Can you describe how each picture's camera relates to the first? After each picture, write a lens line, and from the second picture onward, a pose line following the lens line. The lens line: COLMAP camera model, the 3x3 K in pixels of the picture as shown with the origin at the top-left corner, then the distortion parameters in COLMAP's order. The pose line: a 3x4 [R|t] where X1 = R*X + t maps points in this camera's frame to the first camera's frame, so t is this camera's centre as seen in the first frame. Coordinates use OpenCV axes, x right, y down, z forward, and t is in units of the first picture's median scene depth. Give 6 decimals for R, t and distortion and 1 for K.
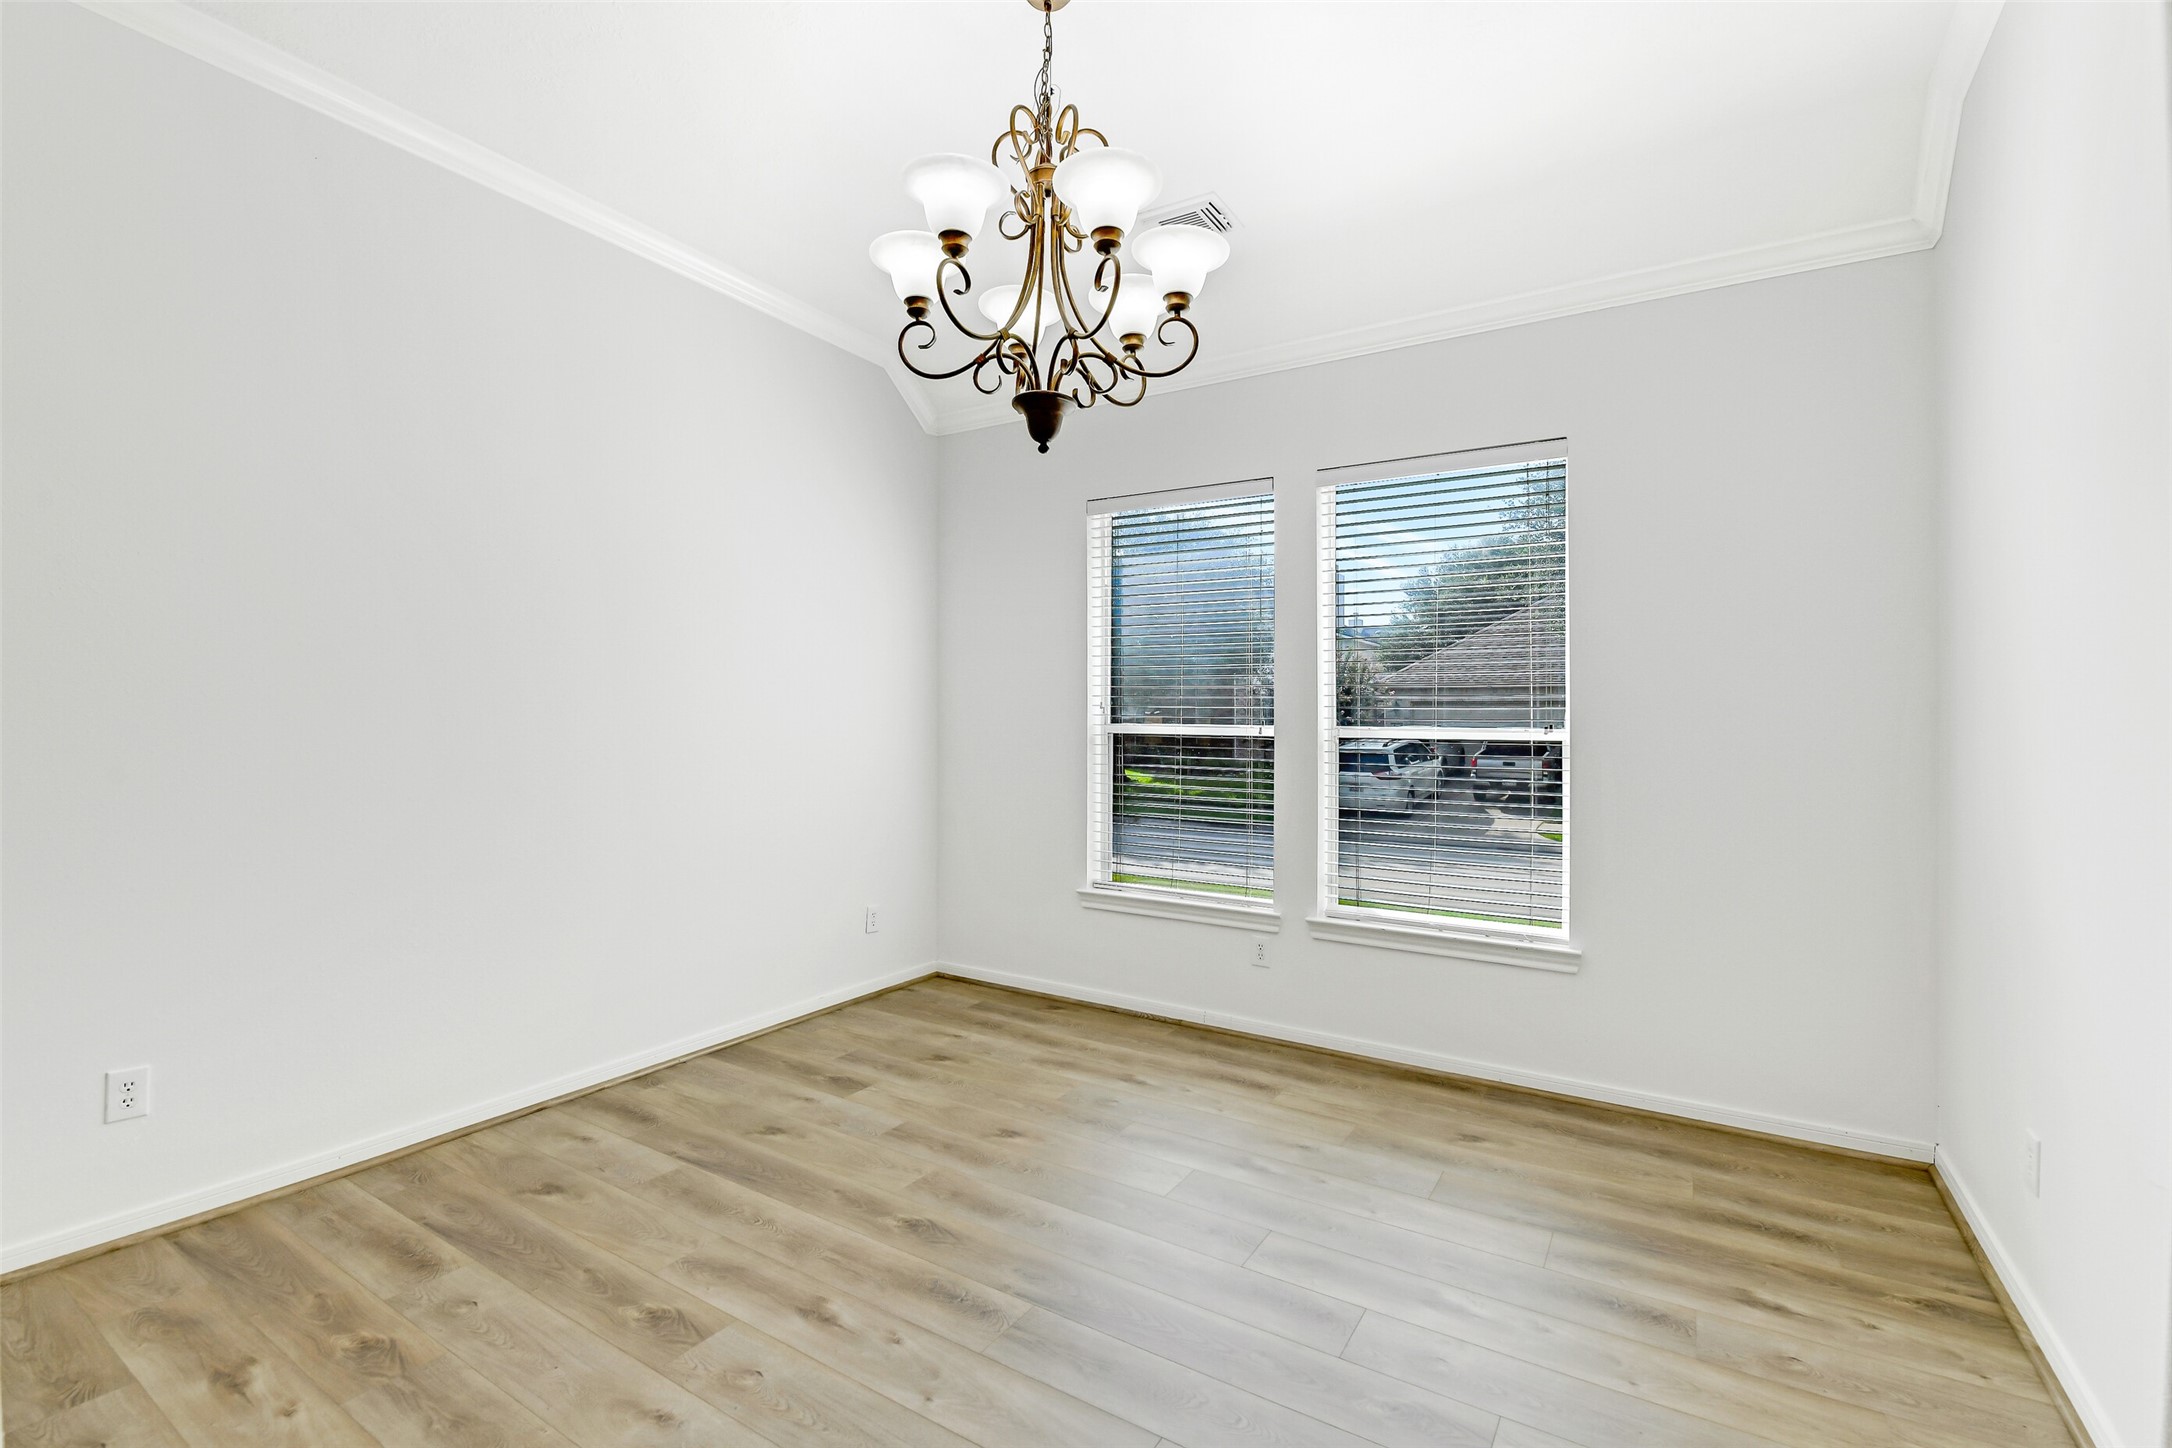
lens RADIAL K [[954.8, 0, 1097.6], [0, 954.8, 715.4], [0, 0, 1]] dist [-0.000240, -0.006553]
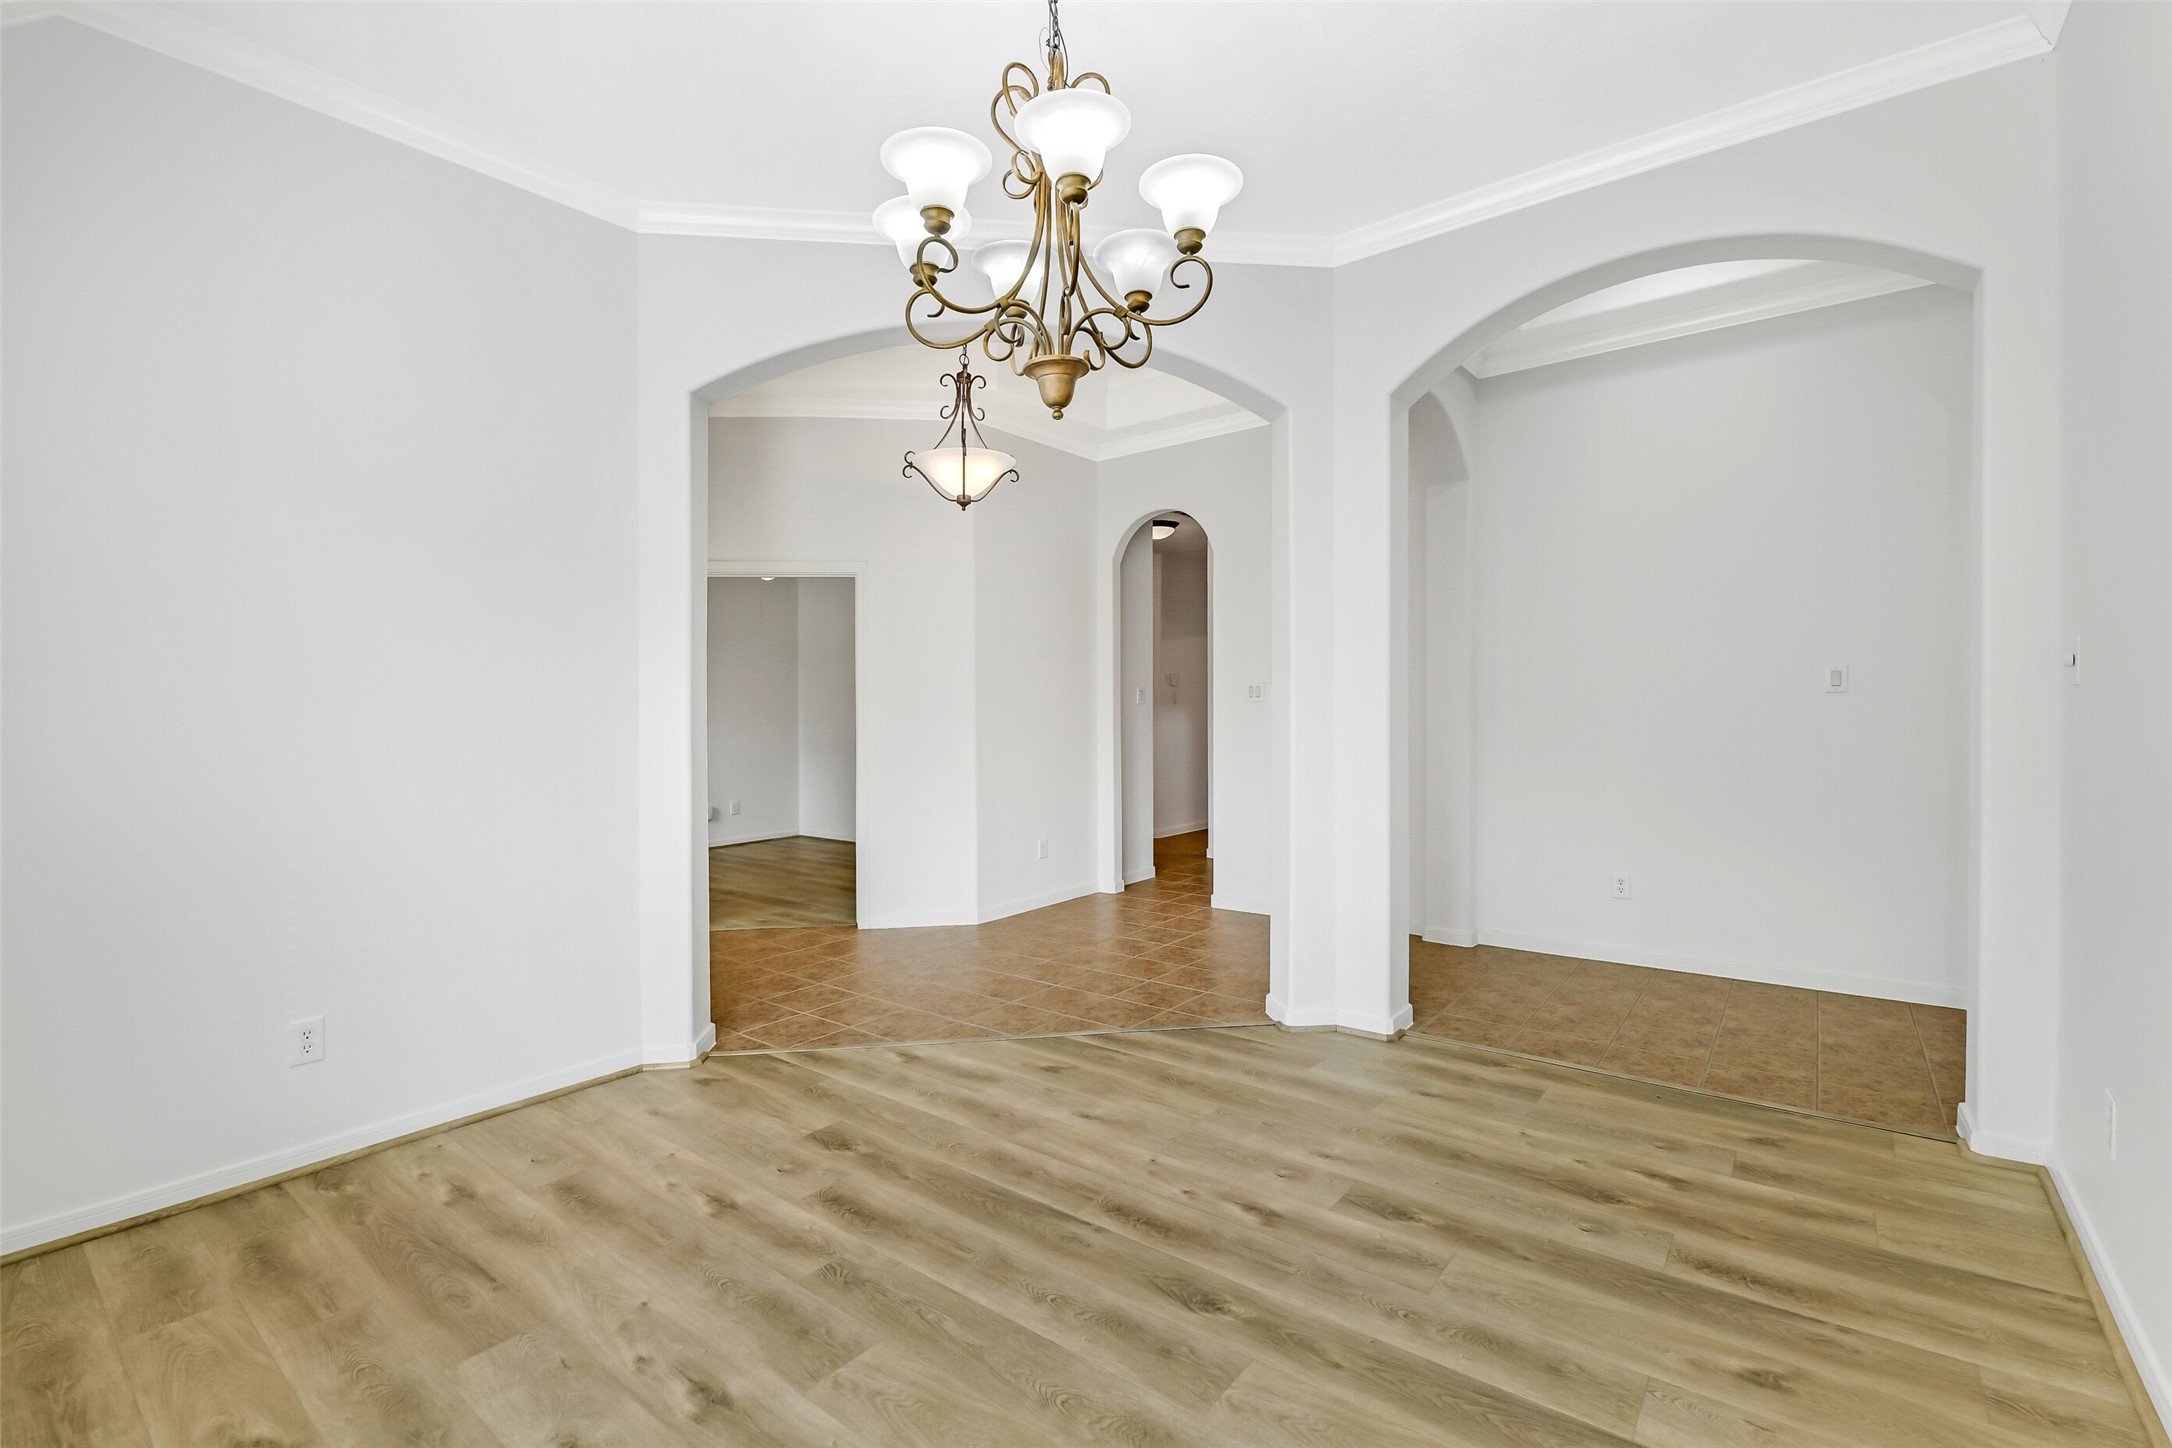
lens RADIAL K [[954.8, 0, 1097.6], [0, 954.8, 715.4], [0, 0, 1]] dist [-0.000240, -0.006553]
pose [[-0.994132, 0.001564, 0.108166, -0.206291], [0.001371, 0.999997, -0.001863, 0.028810], [-0.108168, -0.001704, -0.994131, 2.018206]]
